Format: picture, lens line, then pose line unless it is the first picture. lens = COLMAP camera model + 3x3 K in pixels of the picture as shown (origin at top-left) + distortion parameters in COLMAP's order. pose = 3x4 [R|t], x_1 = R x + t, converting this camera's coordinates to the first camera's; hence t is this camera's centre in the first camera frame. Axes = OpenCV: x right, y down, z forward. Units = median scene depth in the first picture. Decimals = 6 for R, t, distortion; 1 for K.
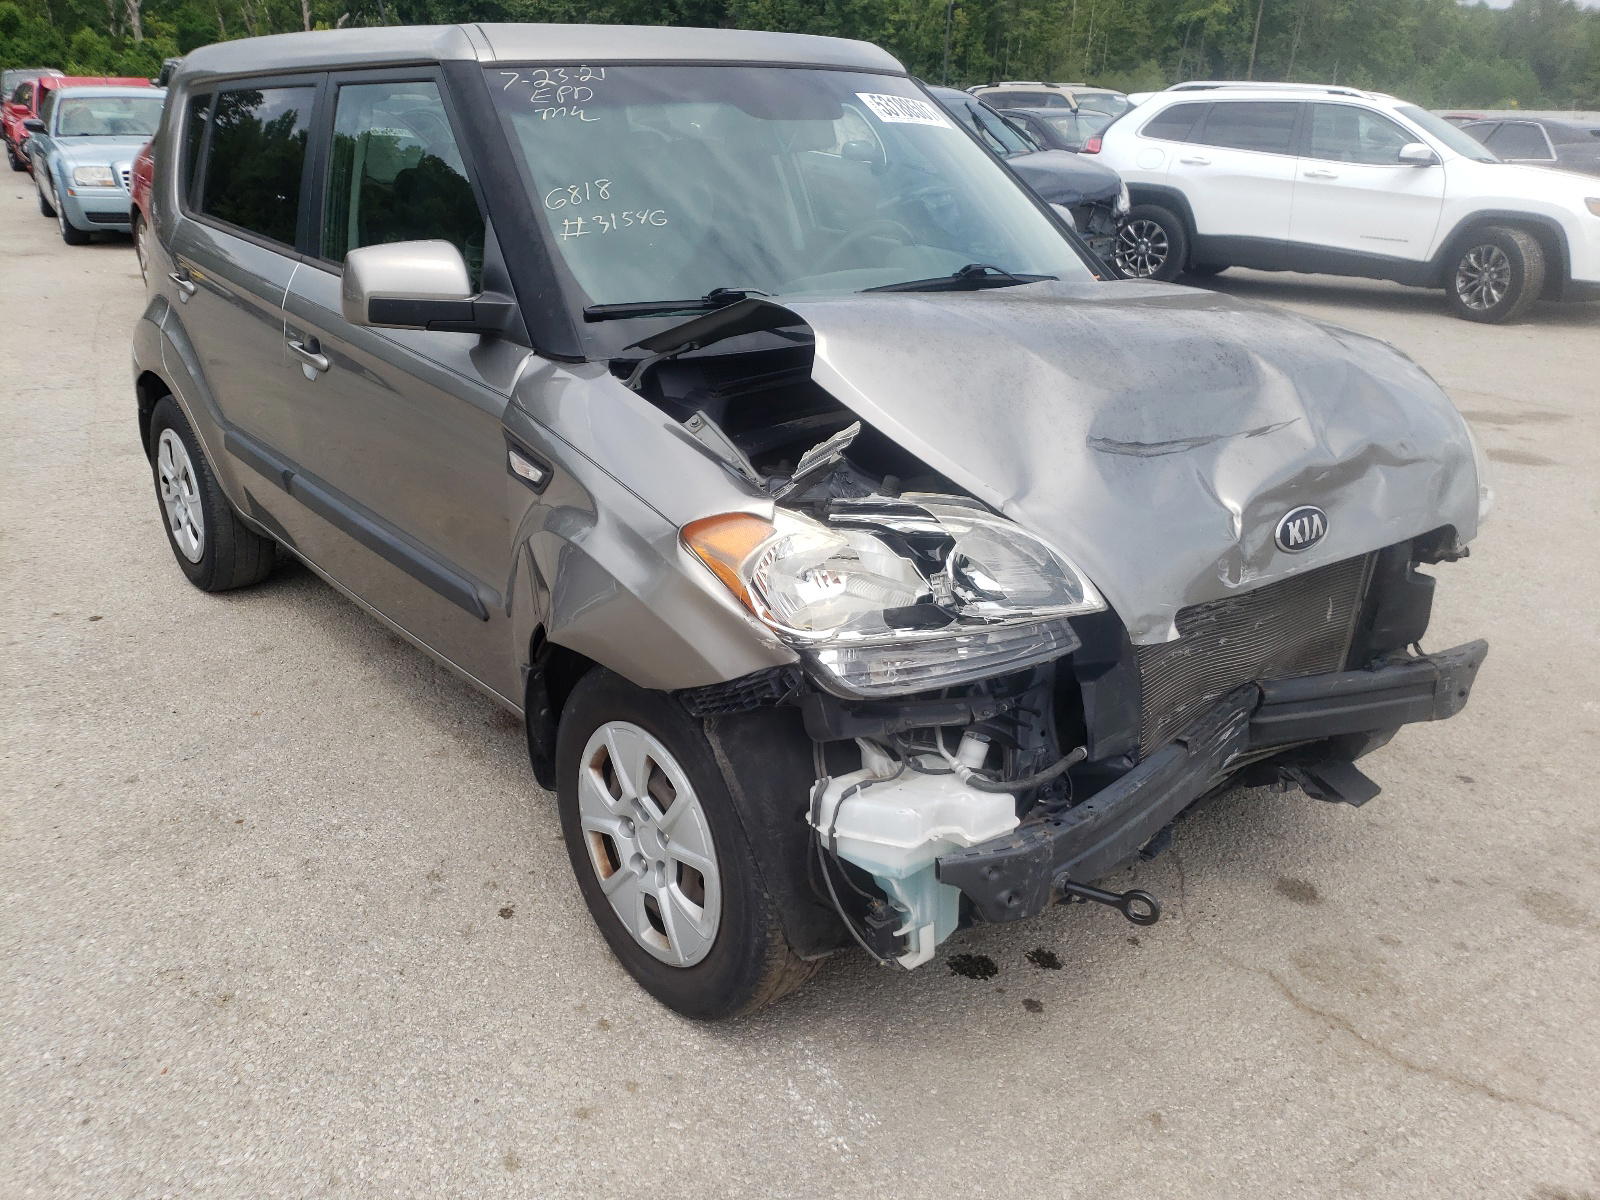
lens RADIAL K [[1346.3, 0, 749.8], [0, 1346.3, 531.3], [0, 0, 1]] dist [0.117578, -0.141040]
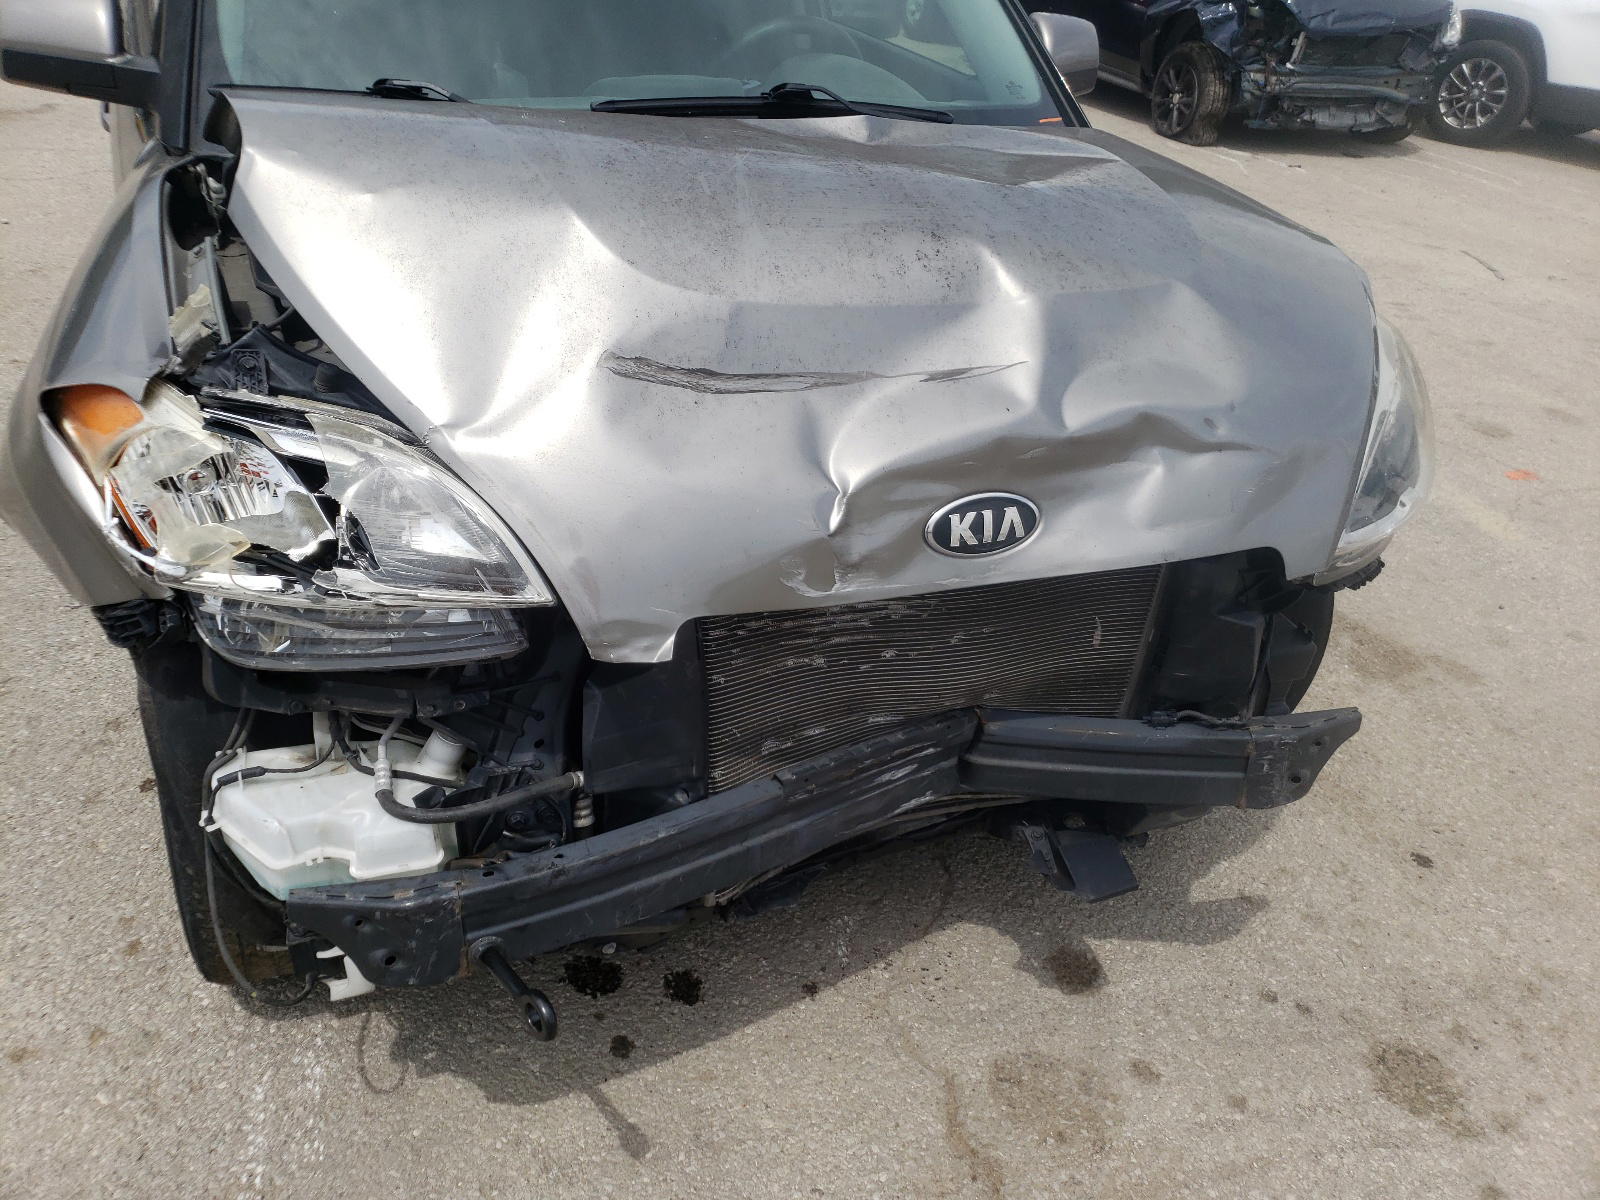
lens RADIAL K [[1346.3, 0, 749.8], [0, 1346.3, 531.3], [0, 0, 1]] dist [0.117578, -0.141040]
pose [[0.961515, 0.170250, -0.215648, 0.440841], [-0.138335, 0.978117, 0.155407, -0.088891], [0.237387, -0.119595, 0.964025, 0.315296]]
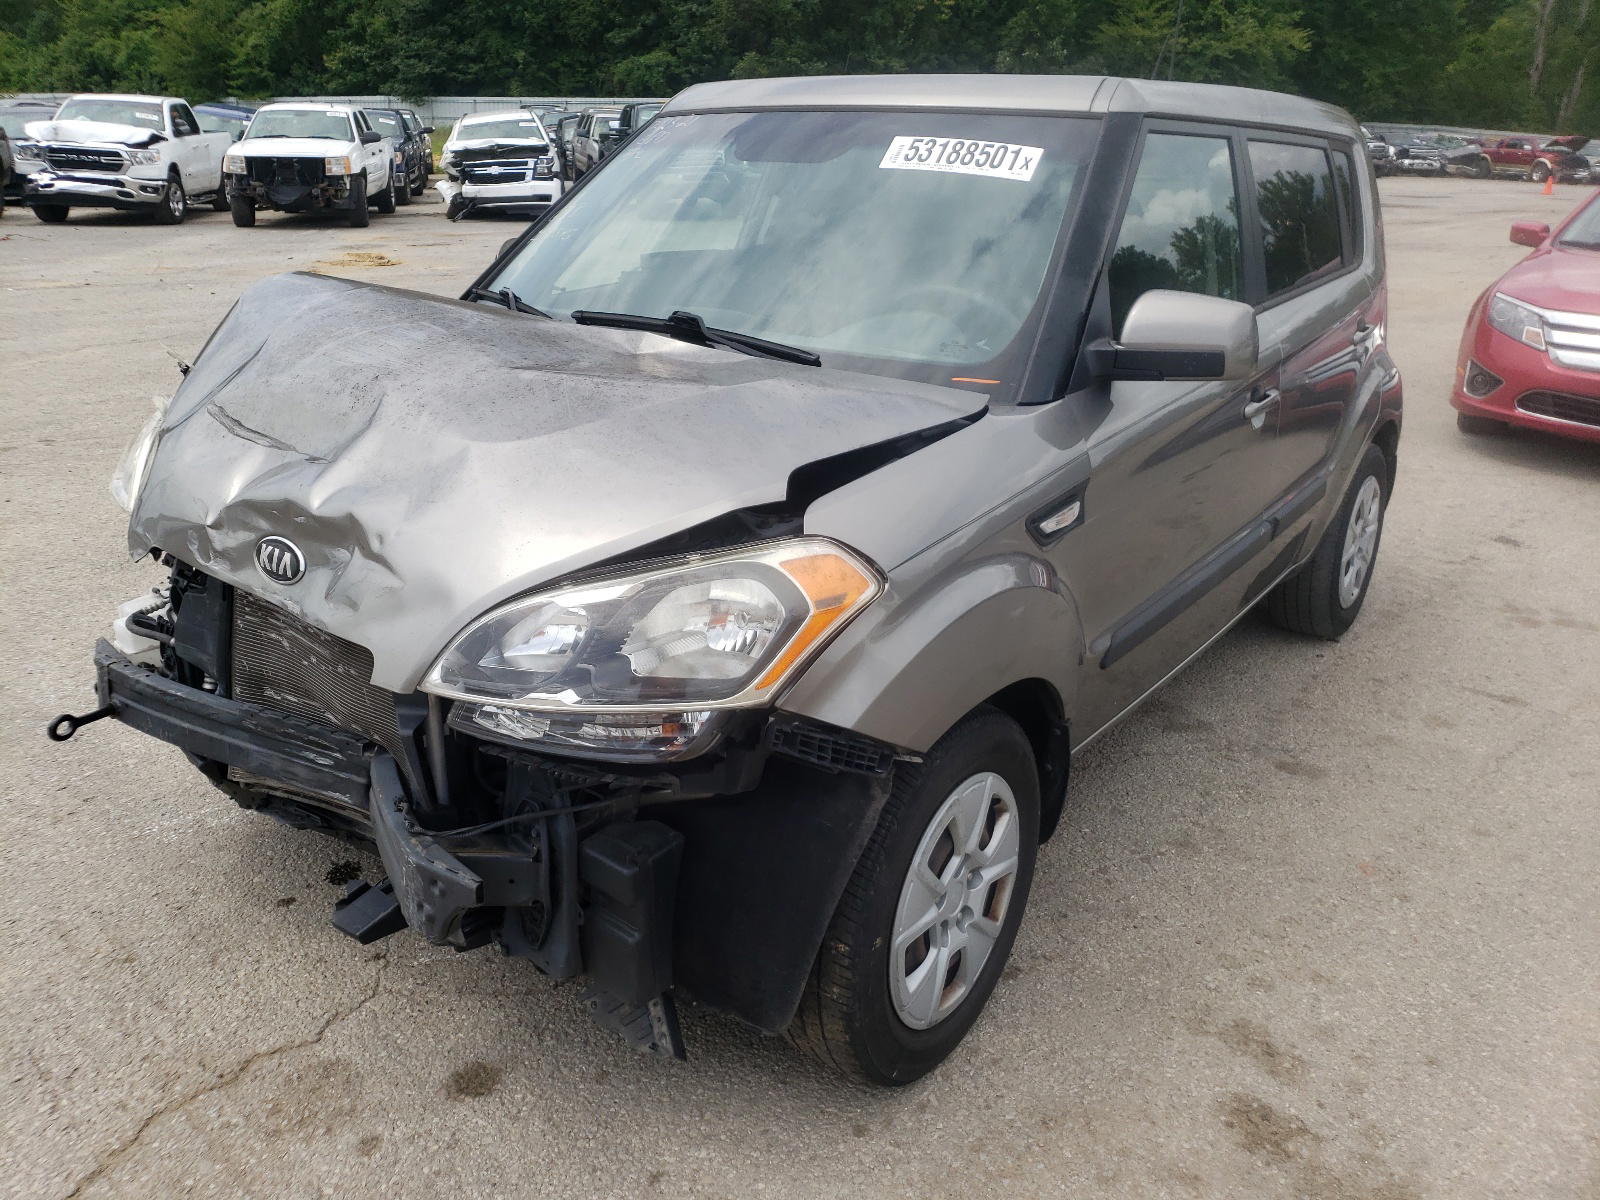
lens RADIAL K [[1346.3, 0, 749.8], [0, 1346.3, 531.3], [0, 0, 1]] dist [0.117578, -0.141040]
pose [[0.167081, 0.260084, -0.951021, 1.400903], [-0.310337, 0.929424, 0.199656, -0.325059], [0.935829, 0.261778, 0.236002, 1.087196]]
